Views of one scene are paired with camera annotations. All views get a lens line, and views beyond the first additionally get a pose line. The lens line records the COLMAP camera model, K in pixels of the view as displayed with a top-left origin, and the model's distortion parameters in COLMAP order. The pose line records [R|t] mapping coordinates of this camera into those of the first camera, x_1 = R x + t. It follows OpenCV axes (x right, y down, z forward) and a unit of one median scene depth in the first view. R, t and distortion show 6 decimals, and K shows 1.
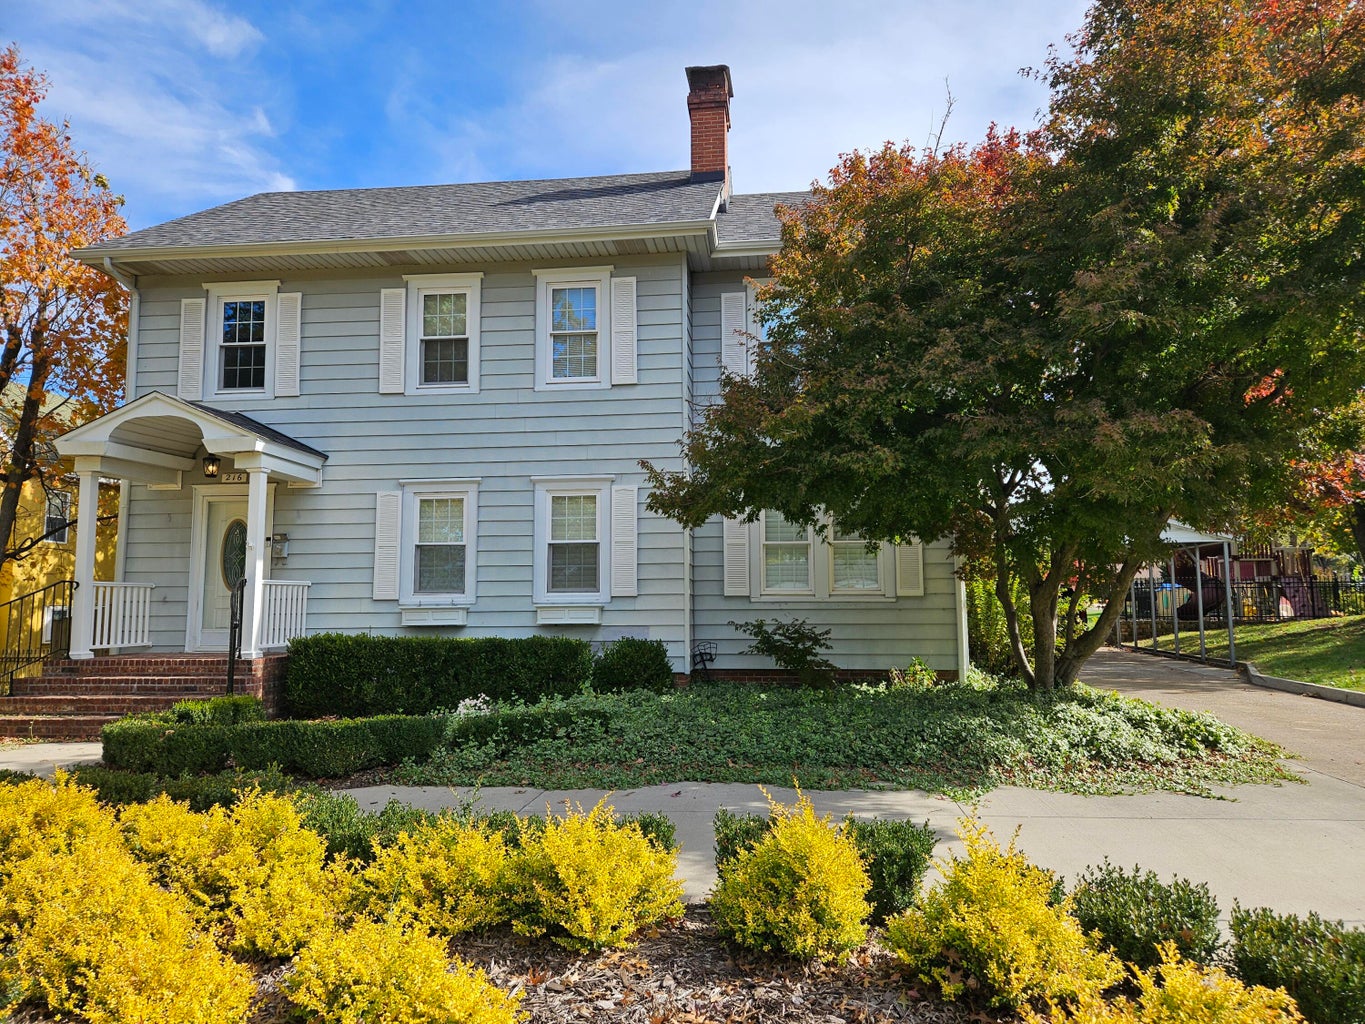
lens RADIAL K [[913.8, 0, 692.3], [0, 913.8, 515.1], [0, 0, 1]] dist [0.077009, -0.062246]
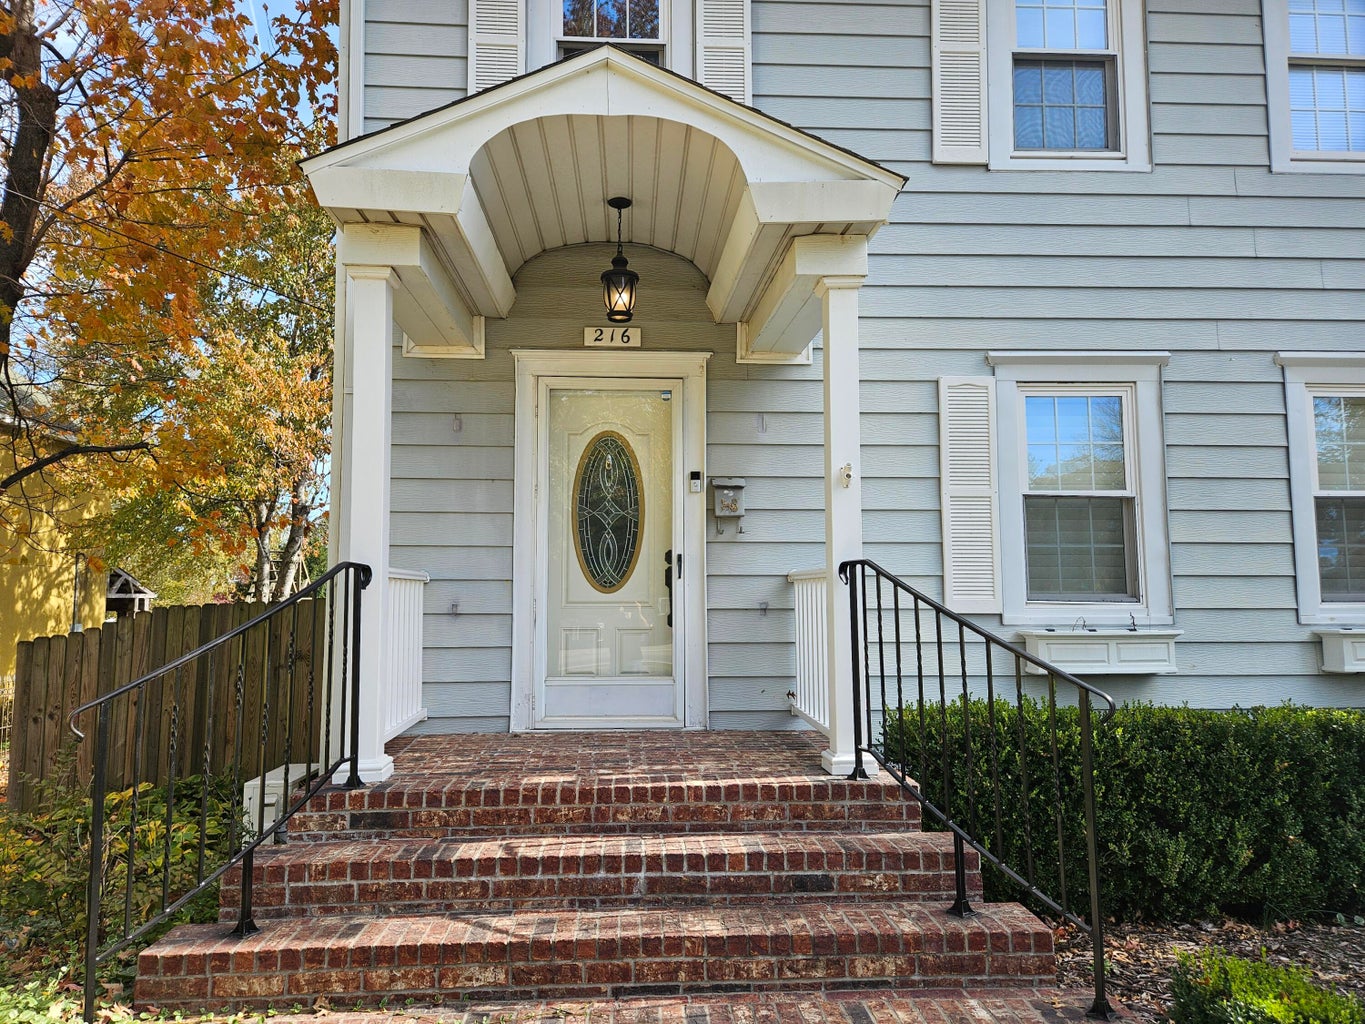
lens RADIAL K [[913.8, 0, 666.0], [0, 913.8, 518.3], [0, 0, 1]] dist [0.077009, -0.062246]
pose [[0.986140, 0.018464, 0.164887, -0.557259], [-0.019936, 0.999775, 0.007276, 0.044772], [-0.164716, -0.010462, 0.986286, 0.581508]]
